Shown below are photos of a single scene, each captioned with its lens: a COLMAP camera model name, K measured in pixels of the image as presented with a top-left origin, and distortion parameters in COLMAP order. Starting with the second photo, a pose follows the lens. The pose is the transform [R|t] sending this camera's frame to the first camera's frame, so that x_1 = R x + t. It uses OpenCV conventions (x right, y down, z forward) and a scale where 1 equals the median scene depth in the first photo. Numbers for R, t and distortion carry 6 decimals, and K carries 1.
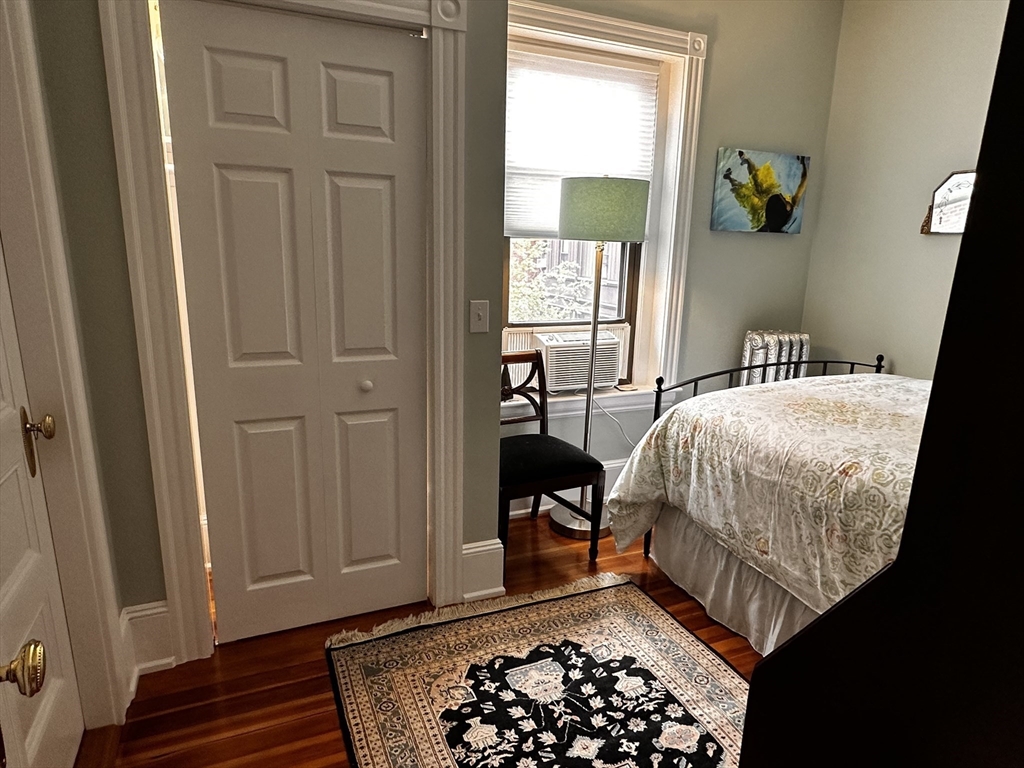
lens RADIAL K [[619.9, 0, 512.2], [0, 619.9, 387.7], [0, 0, 1]] dist [-0.005099, -0.002098]
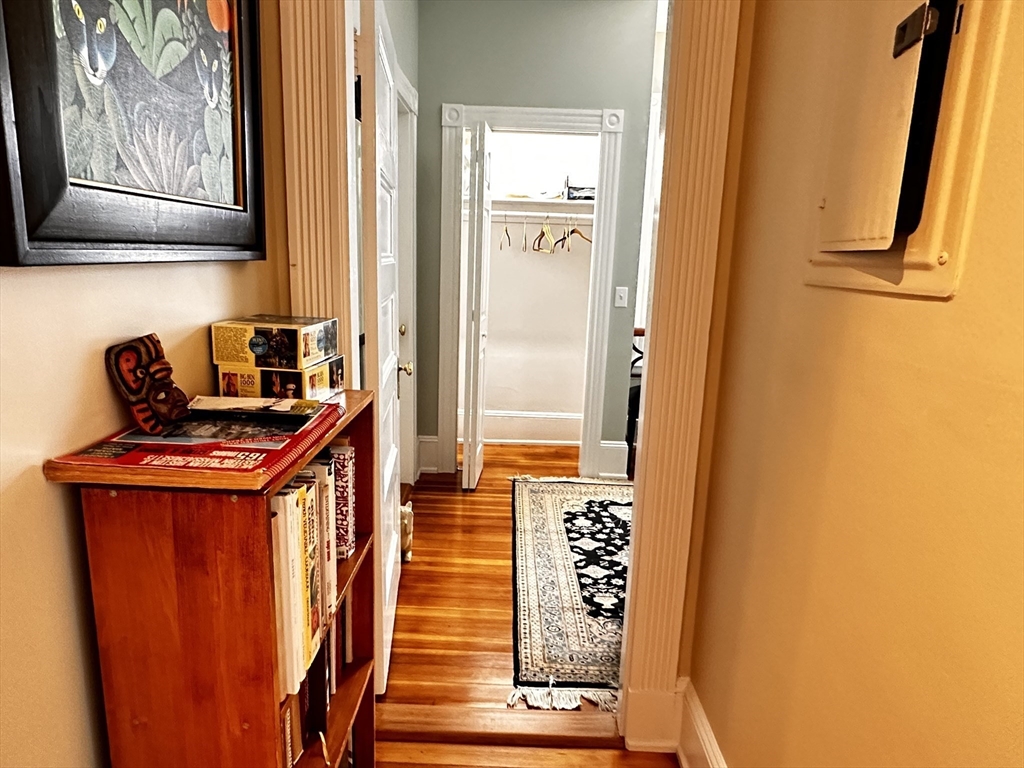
lens RADIAL K [[619.9, 0, 509.7], [0, 619.9, 380.7], [0, 0, 1]] dist [-0.005099, -0.002098]
pose [[0.914157, 0.088059, -0.395679, 0.394734], [-0.103441, 0.994479, -0.017661, 0.185370], [0.391939, 0.057074, 0.918219, -0.696689]]
